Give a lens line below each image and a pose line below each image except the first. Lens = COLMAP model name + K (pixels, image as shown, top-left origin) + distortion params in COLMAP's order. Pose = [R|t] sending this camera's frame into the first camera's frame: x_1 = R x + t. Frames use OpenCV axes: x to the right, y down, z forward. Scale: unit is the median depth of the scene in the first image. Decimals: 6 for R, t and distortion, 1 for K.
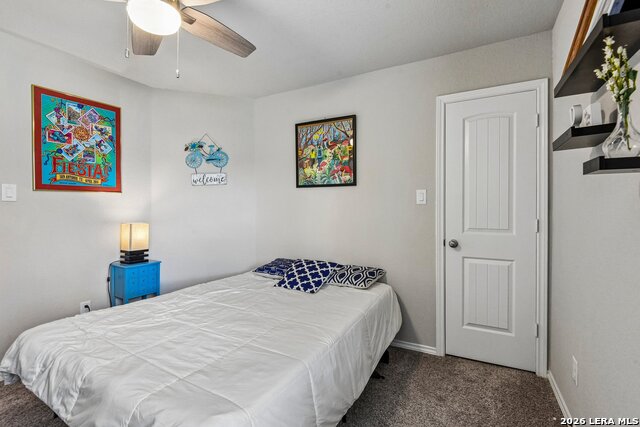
lens RADIAL K [[296.5, 0, 313.9], [0, 296.5, 211.1], [0, 0, 1]] dist [-0.012498, -0.004736]
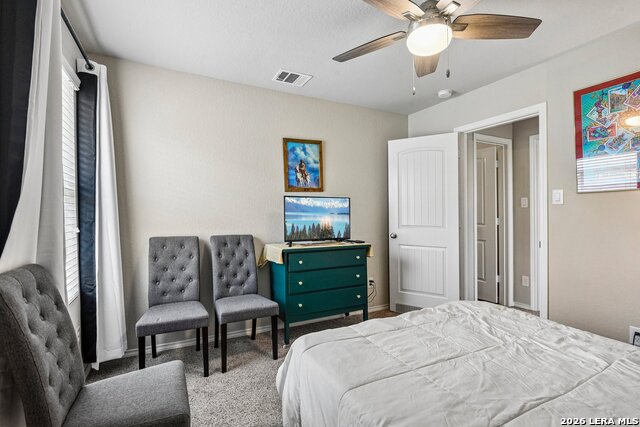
lens RADIAL K [[296.5, 0, 314.8], [0, 296.5, 216.9], [0, 0, 1]] dist [-0.012498, -0.004736]
pose [[-0.577406, 0.005652, -0.816438, 0.321296], [-0.006289, 0.999916, 0.011370, 0.004436], [0.816433, 0.011700, -0.577322, 0.658692]]
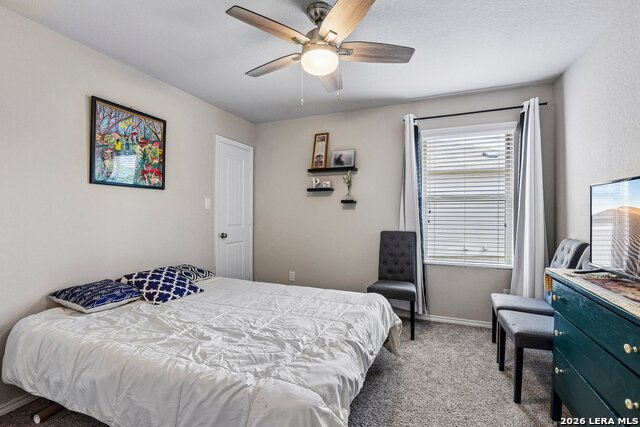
lens RADIAL K [[296.5, 0, 317.7], [0, 296.5, 213.7], [0, 0, 1]] dist [-0.012498, -0.004736]
pose [[-0.124079, -0.000380, 0.992272, -0.925015], [0.014579, 0.999891, 0.002206, 0.001954], [-0.992165, 0.014740, -0.124060, 0.597026]]
